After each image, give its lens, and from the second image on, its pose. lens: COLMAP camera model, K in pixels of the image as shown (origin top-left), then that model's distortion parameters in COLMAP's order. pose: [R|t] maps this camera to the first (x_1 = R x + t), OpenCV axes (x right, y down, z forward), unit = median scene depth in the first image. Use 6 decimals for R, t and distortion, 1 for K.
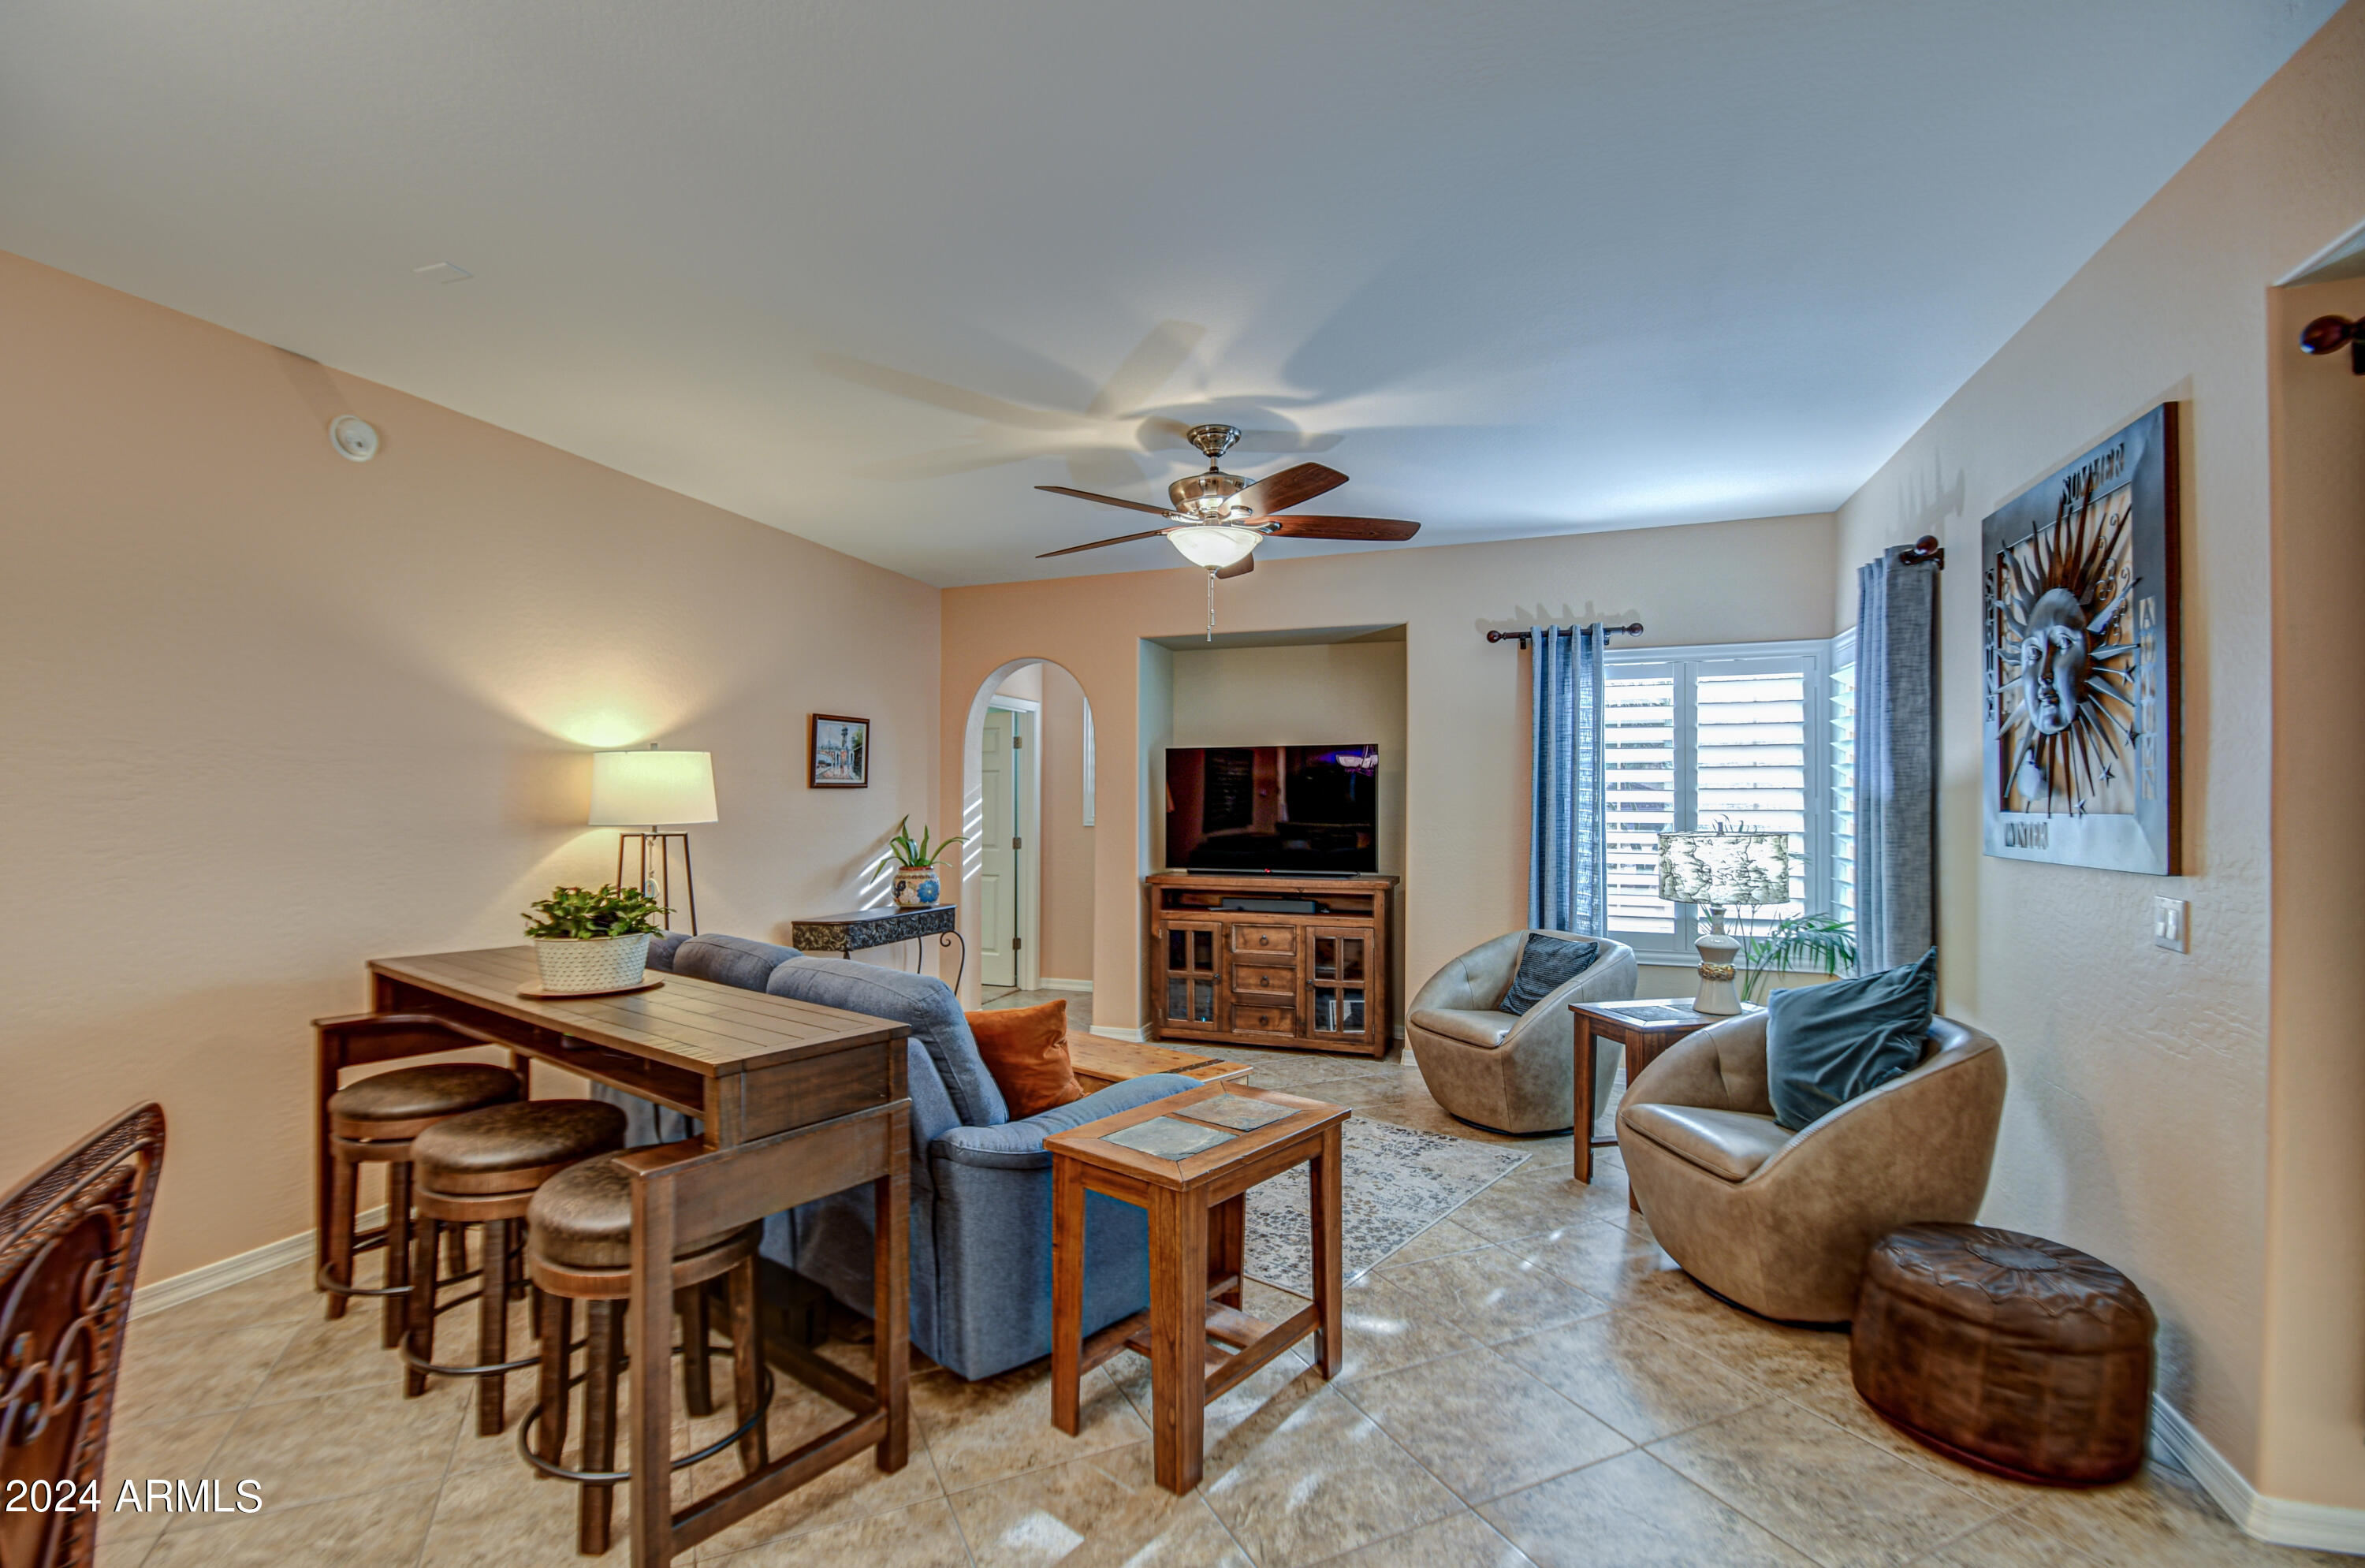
lens RADIAL K [[1053.1, 0, 1124.5], [0, 1053.1, 795.2], [0, 0, 1]] dist [0.018101, -0.017179]
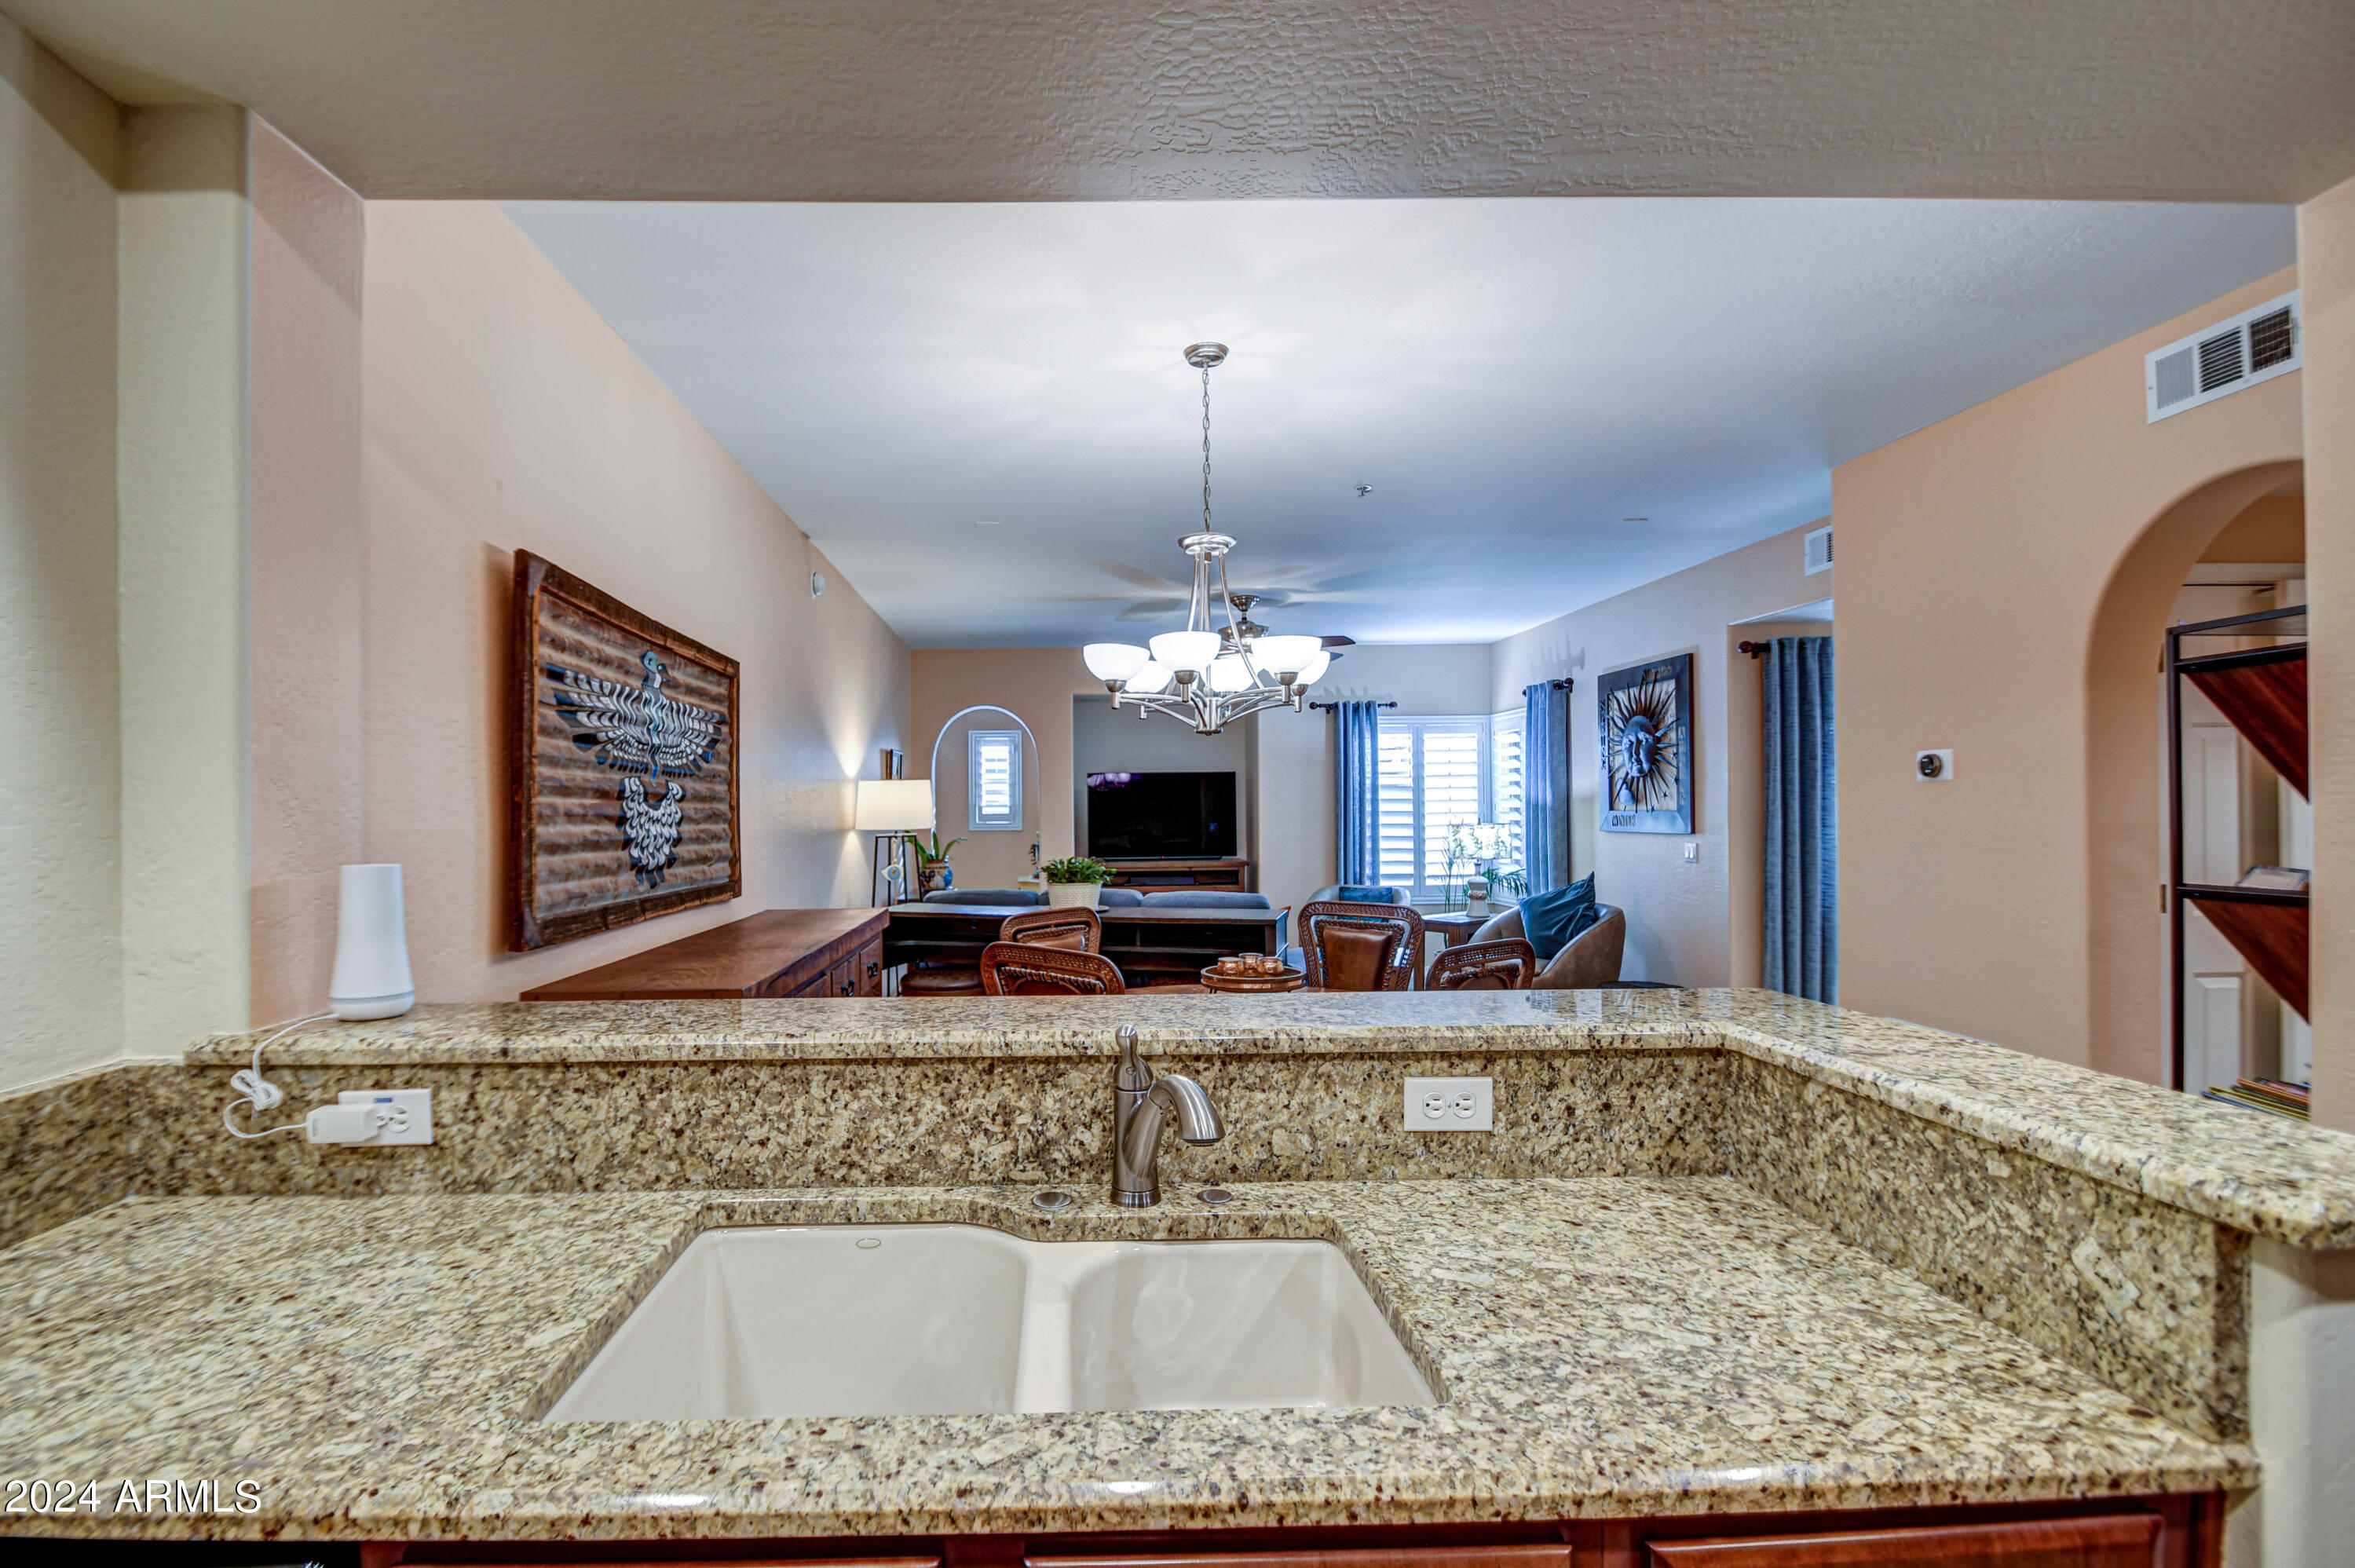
lens RADIAL K [[1075.4, 0, 1067.4], [0, 1075.4, 800.8], [0, 0, 1]] dist [0.015258, -0.019895]
pose [[0.932204, -0.007109, 0.361864, -1.000535], [0.007815, 0.999969, -0.000488, -0.012633], [-0.361849, 0.003283, 0.932231, -0.660253]]
